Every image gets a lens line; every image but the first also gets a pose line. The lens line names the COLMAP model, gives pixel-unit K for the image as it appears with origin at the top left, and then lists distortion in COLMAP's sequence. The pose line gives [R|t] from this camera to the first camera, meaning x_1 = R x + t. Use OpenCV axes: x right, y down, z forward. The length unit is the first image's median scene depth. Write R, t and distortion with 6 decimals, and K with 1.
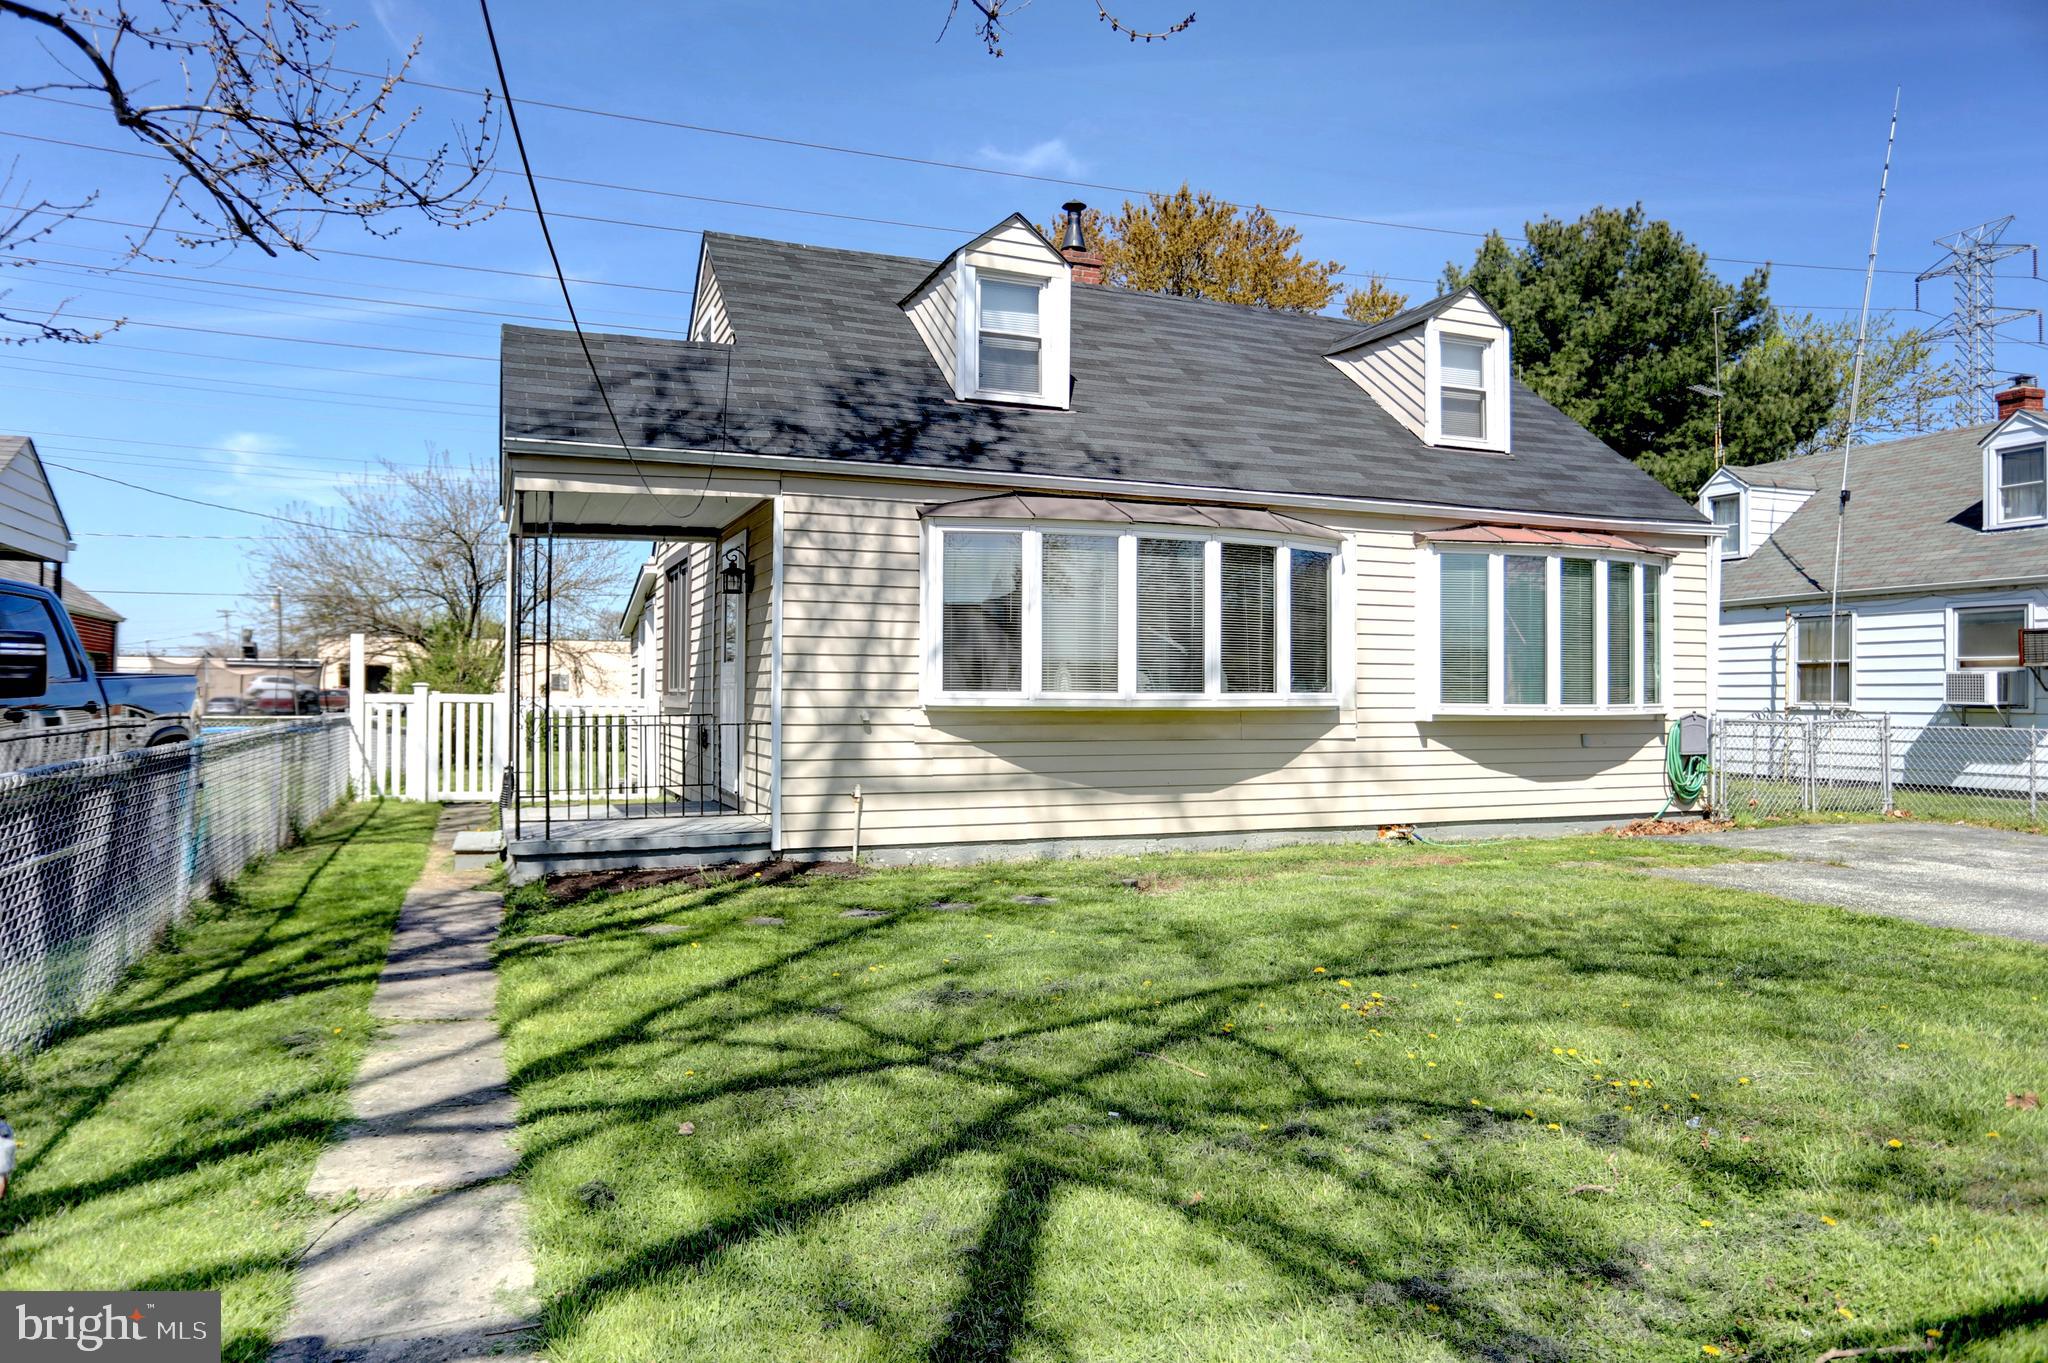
lens RADIAL K [[1293.5, 0, 1024.0], [0, 1293.5, 681.5], [0, 0, 1]] dist [-0.027114, 0.031547]
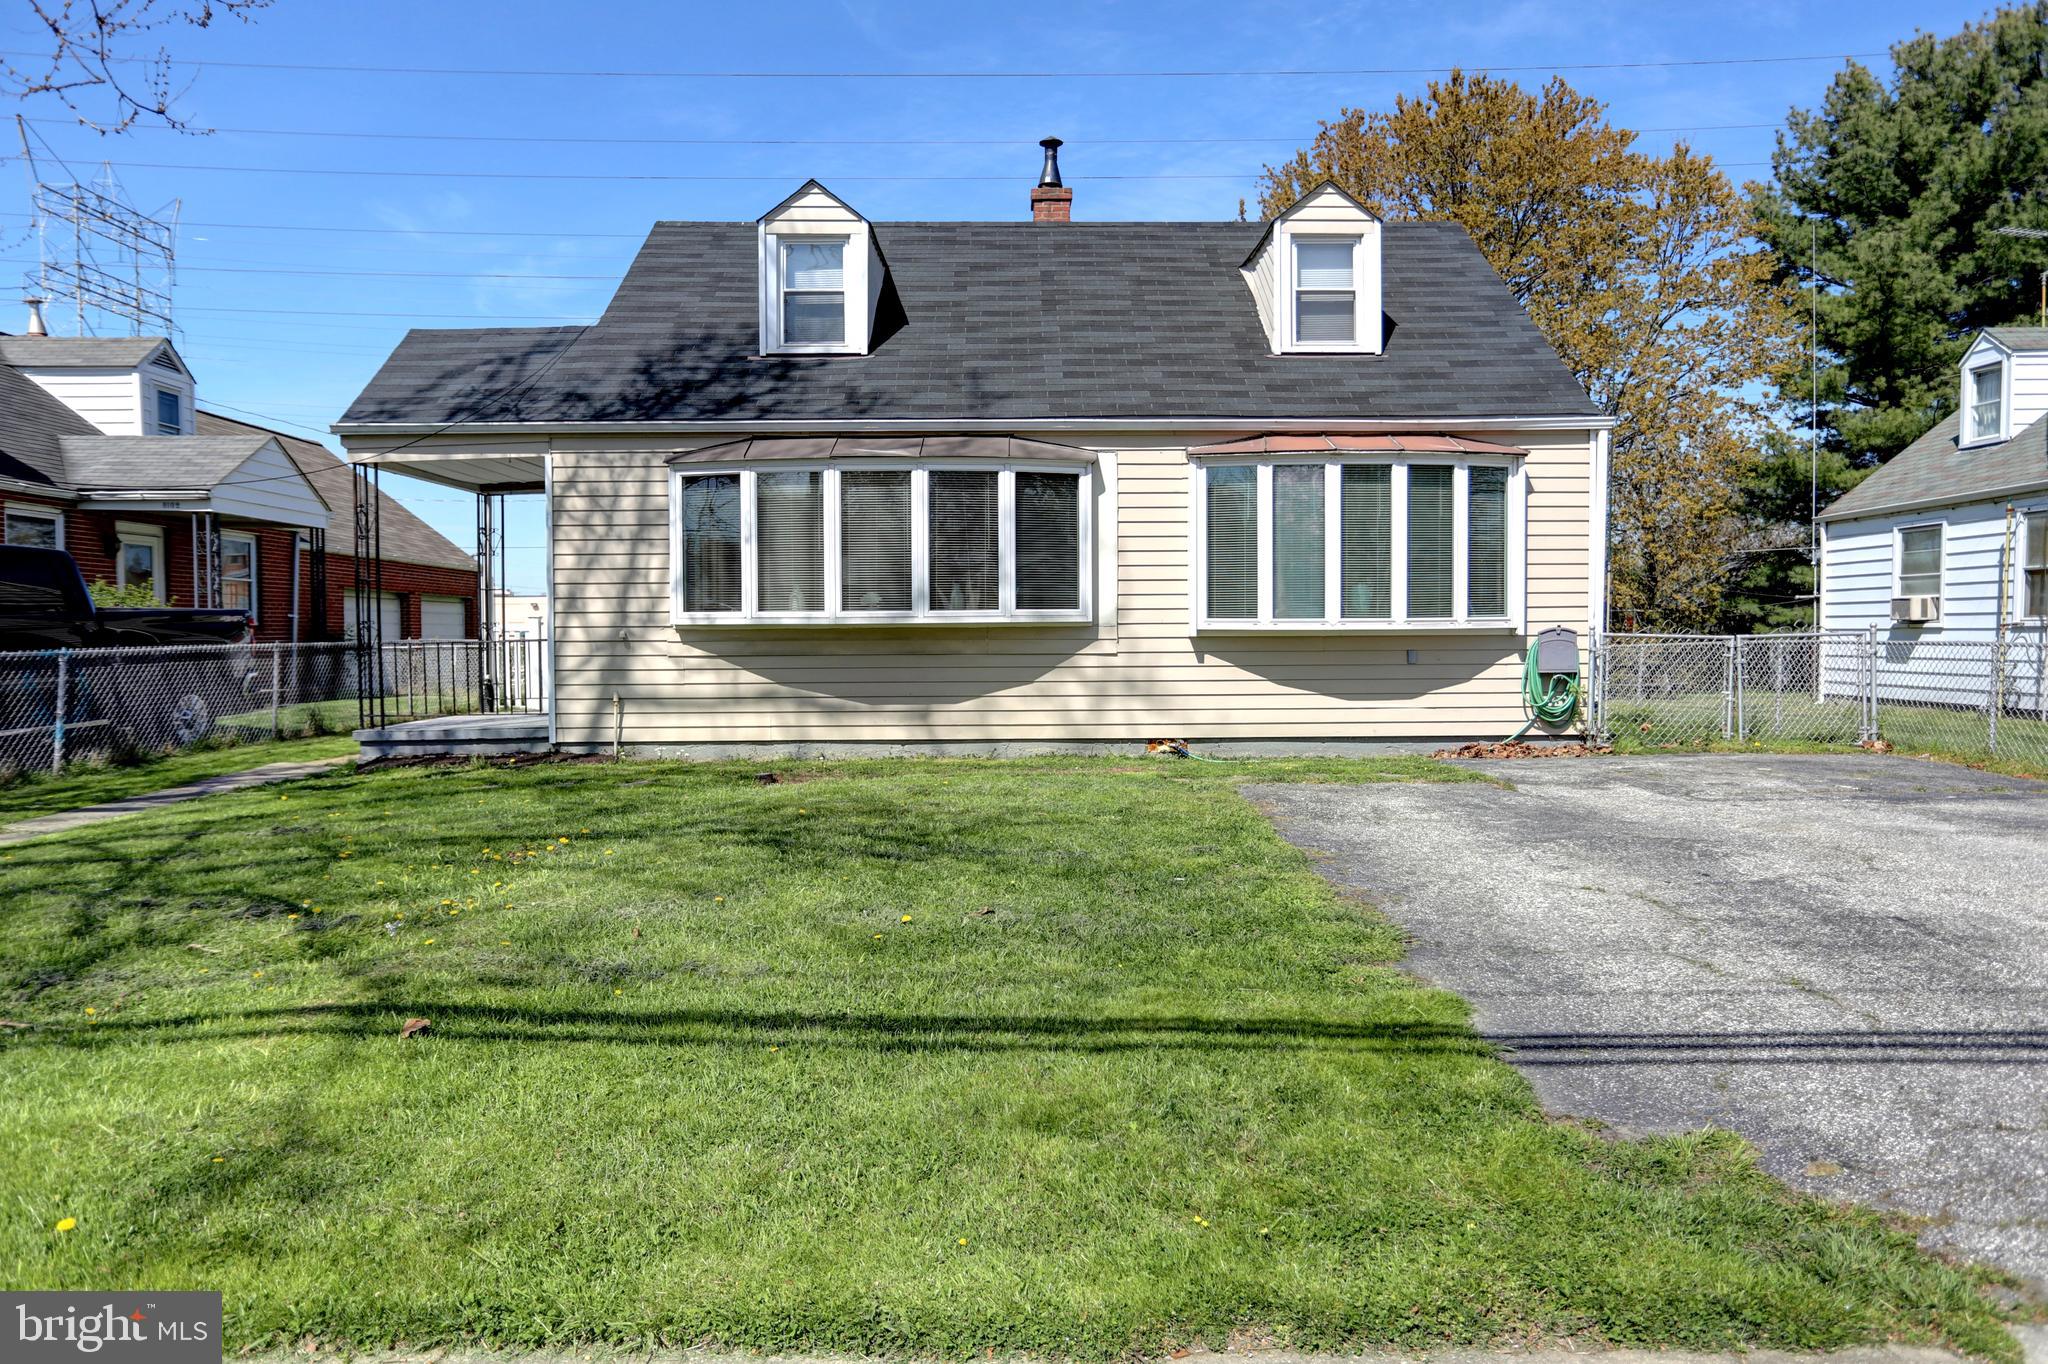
lens RADIAL K [[1293.5, 0, 1024.0], [0, 1293.5, 682.0], [0, 0, 1]] dist [-0.027114, 0.031547]
pose [[0.930840, 0.004926, -0.365393, 0.560166], [0.013997, 0.998695, 0.049120, 0.014768], [0.365158, -0.050837, 0.929557, 0.016371]]
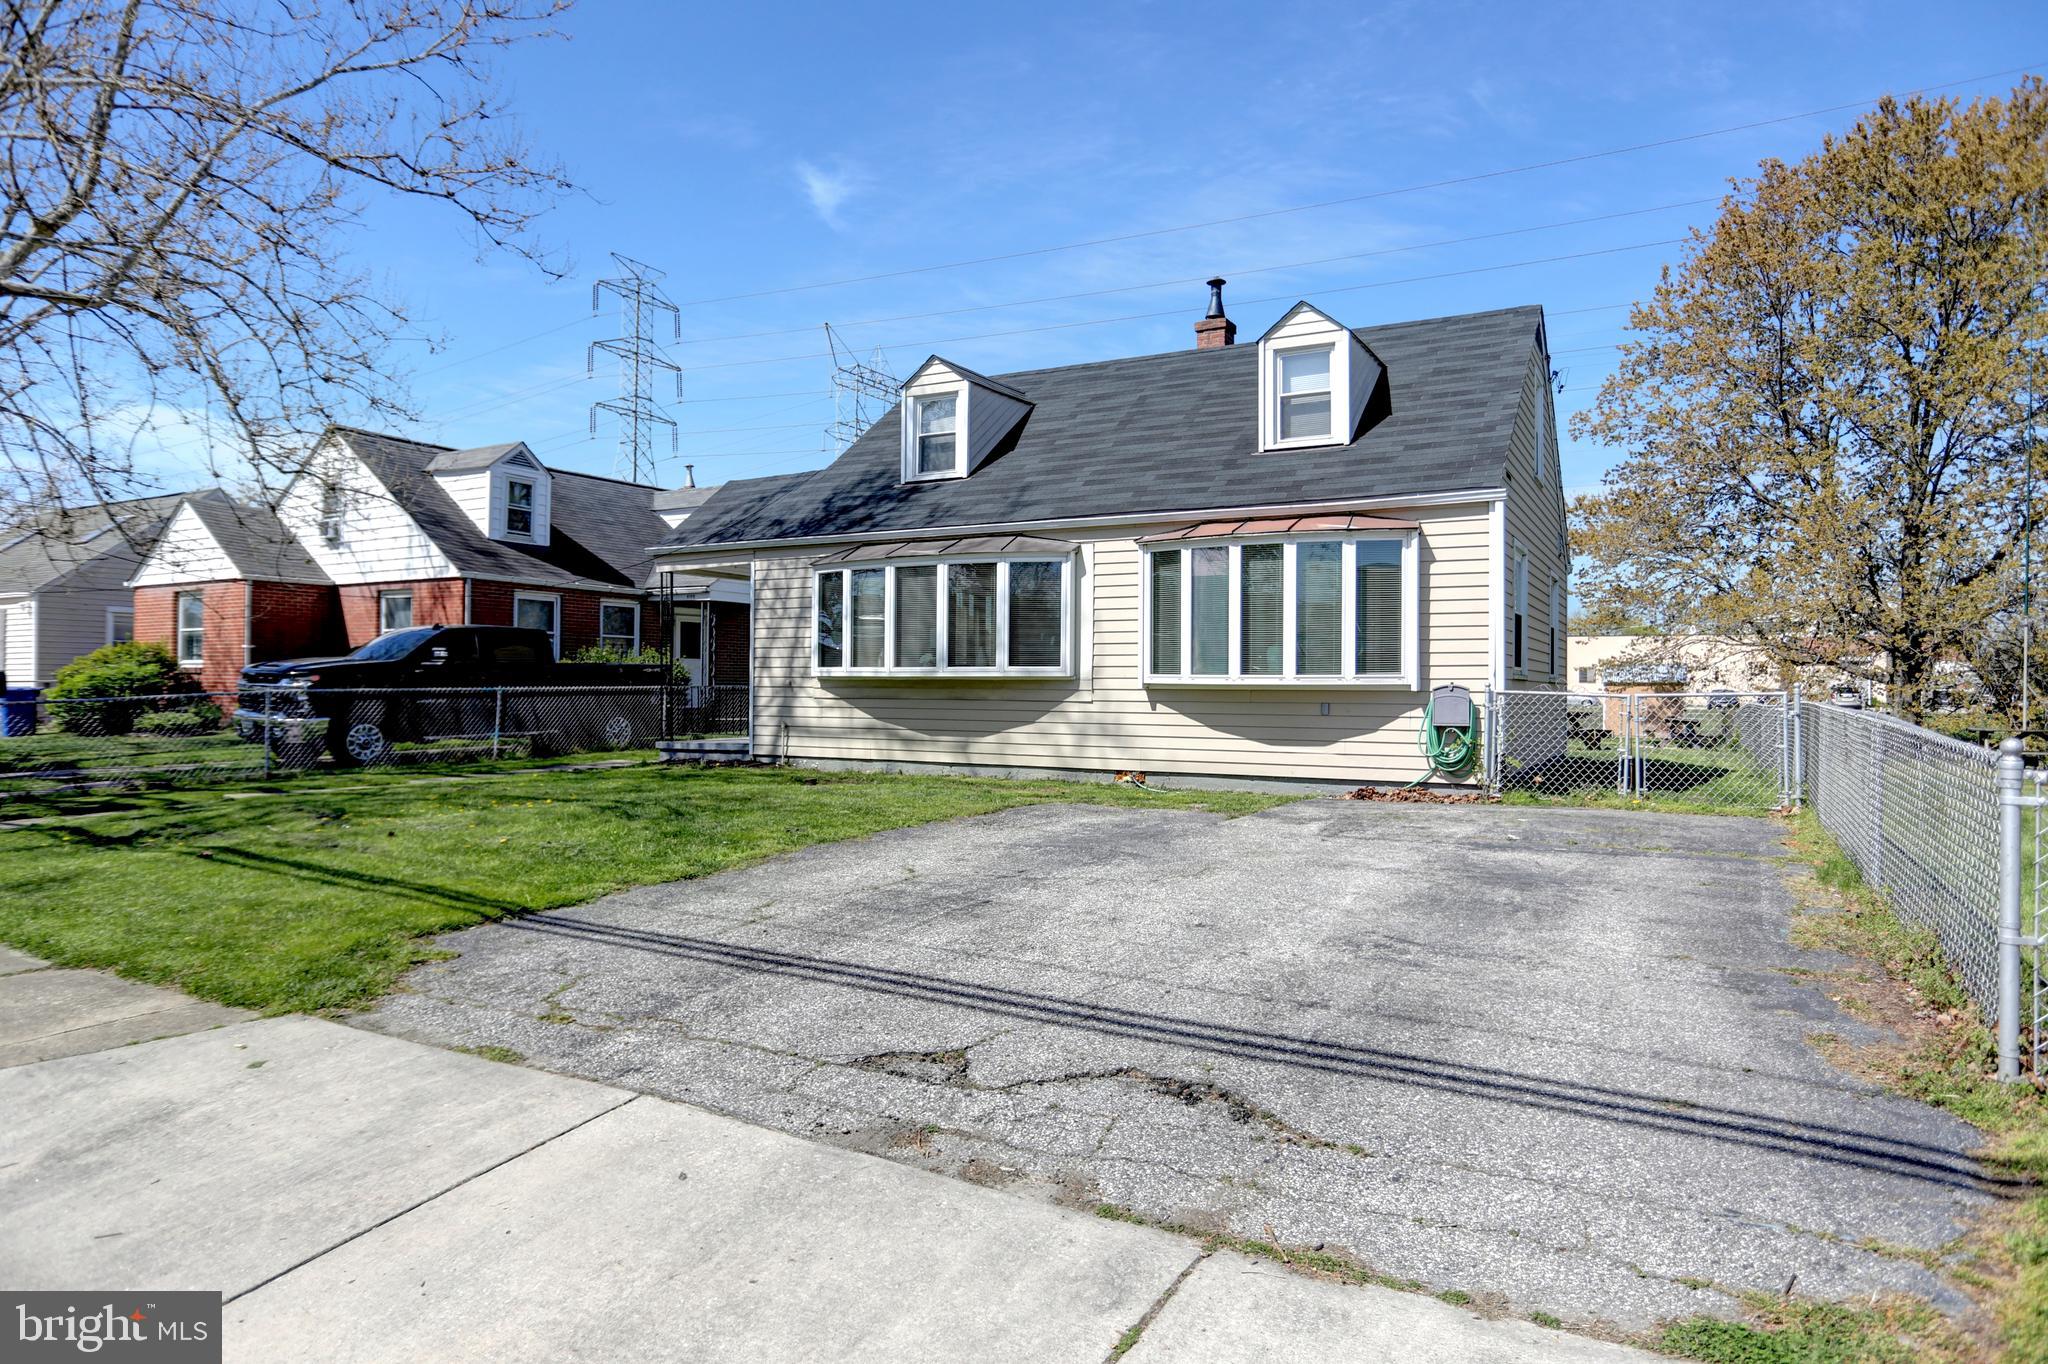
lens RADIAL K [[1142.2, 0, 1077.3], [0, 1142.2, 690.6], [0, 0, 1]] dist [-0.002131, 0.000376]
pose [[0.658928, 0.003391, -0.752198, 1.105692], [0.006310, 0.999930, 0.010035, 0.021004], [0.752179, -0.011359, 0.658860, 0.229411]]
